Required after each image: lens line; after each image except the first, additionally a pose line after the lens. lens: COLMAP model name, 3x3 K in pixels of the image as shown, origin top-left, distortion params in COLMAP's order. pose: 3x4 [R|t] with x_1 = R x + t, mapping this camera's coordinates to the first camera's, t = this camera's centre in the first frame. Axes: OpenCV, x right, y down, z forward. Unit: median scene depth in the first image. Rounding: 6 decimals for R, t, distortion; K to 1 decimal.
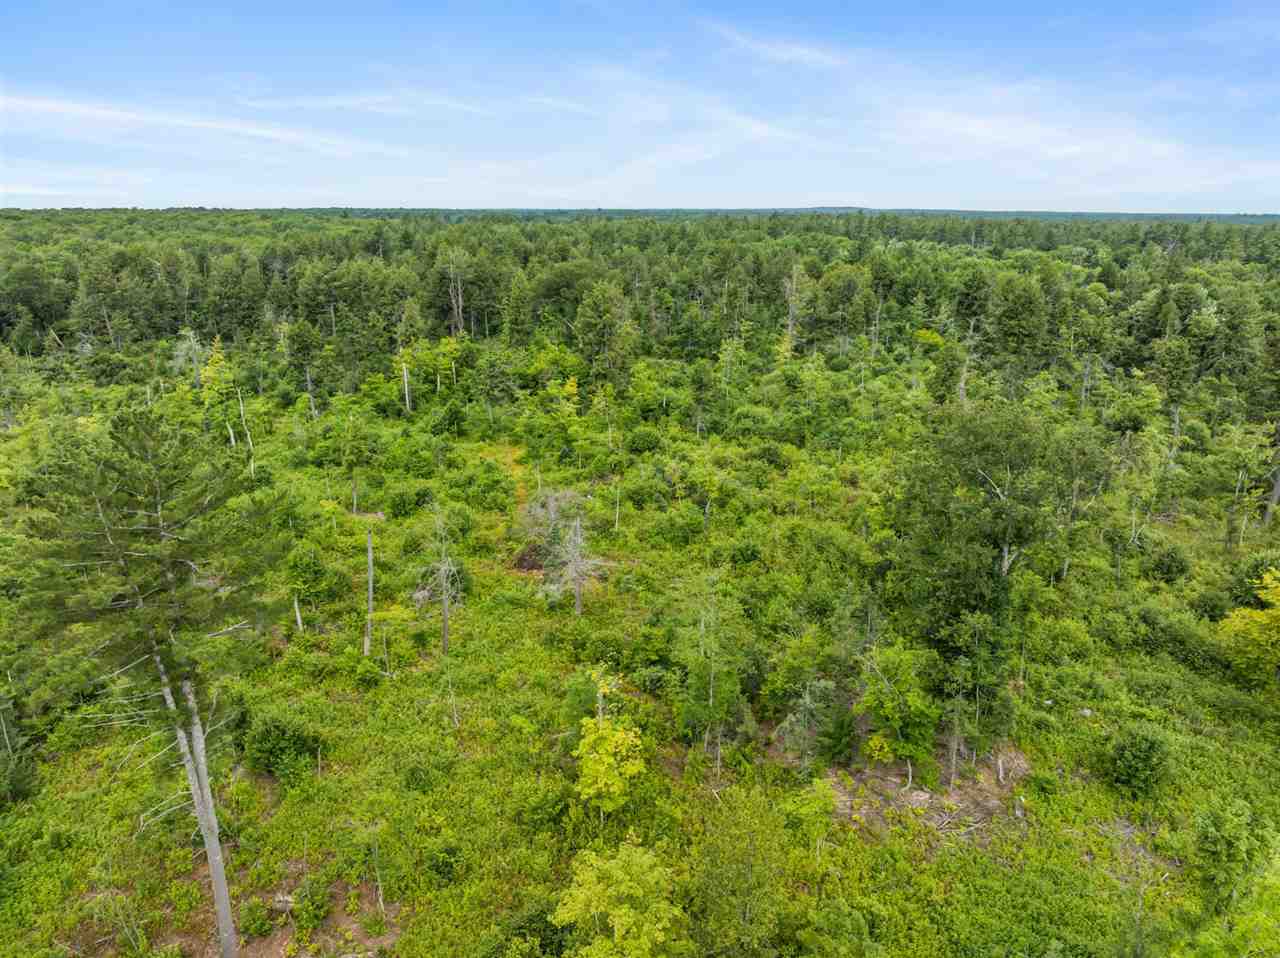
lens RADIAL K [[907.0, 0, 635.5], [0, 907.0, 475.2], [0, 0, 1]] dist [-0.039002, -0.000357]
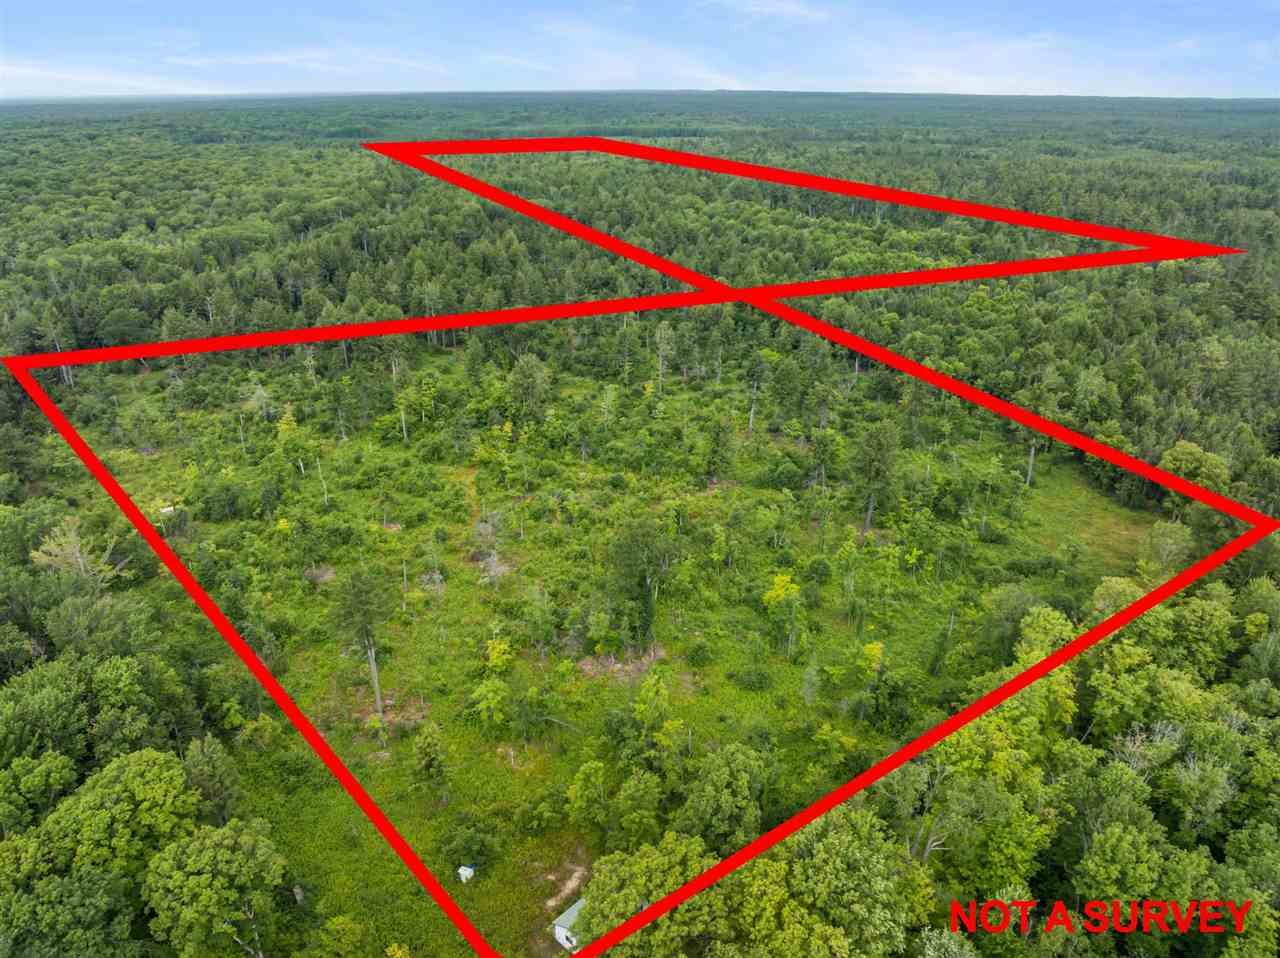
lens RADIAL K [[907.0, 0, 644.4], [0, 907.0, 481.0], [0, 0, 1]] dist [-0.039002, -0.000357]
pose [[0.999407, -0.009767, 0.033004, 0.171993], [0.005471, 0.991784, 0.127807, -0.297237], [-0.033981, -0.127551, 0.991250, -0.896423]]
